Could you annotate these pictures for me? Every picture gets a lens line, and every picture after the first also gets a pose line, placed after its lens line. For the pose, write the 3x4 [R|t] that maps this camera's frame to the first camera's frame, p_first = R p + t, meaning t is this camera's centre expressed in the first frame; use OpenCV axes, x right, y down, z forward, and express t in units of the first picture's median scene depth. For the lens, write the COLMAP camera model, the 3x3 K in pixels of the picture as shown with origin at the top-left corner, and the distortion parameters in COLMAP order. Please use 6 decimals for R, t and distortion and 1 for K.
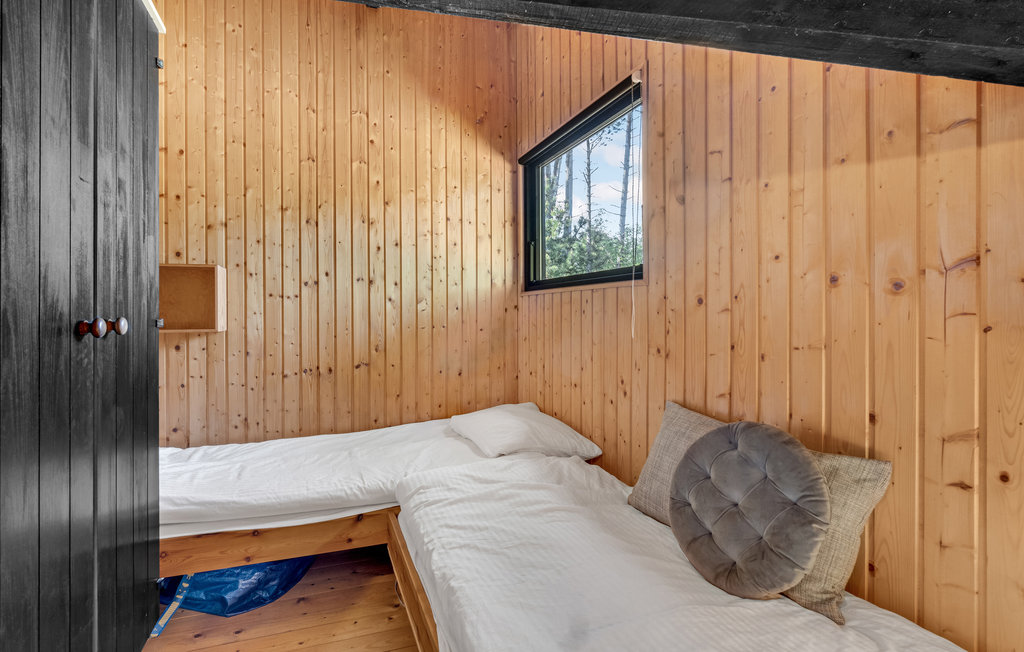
lens RADIAL K [[441.6, 0, 511.5], [0, 441.6, 312.3], [0, 0, 1]] dist [0.000980, 0.000268]
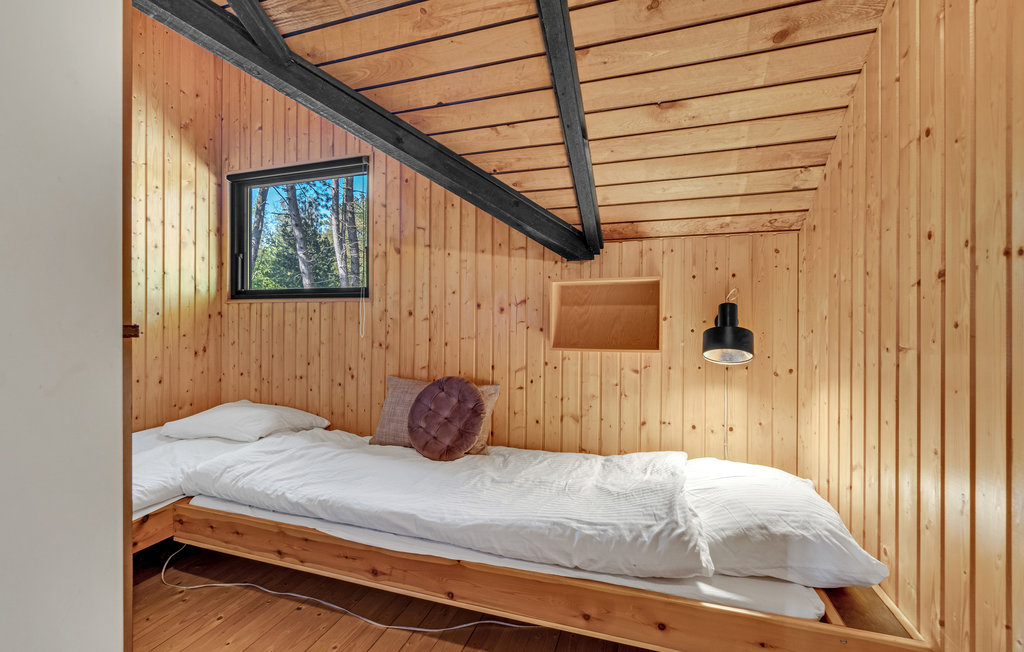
lens RADIAL K [[441.6, 0, 511.5], [0, 441.6, 324.3], [0, 0, 1]] dist [0.000980, 0.000268]
pose [[0.573324, 0.004117, 0.819319, -0.725318], [-0.008408, 0.999964, 0.000859, 0.011002], [-0.819286, -0.007382, 0.573338, -0.280331]]
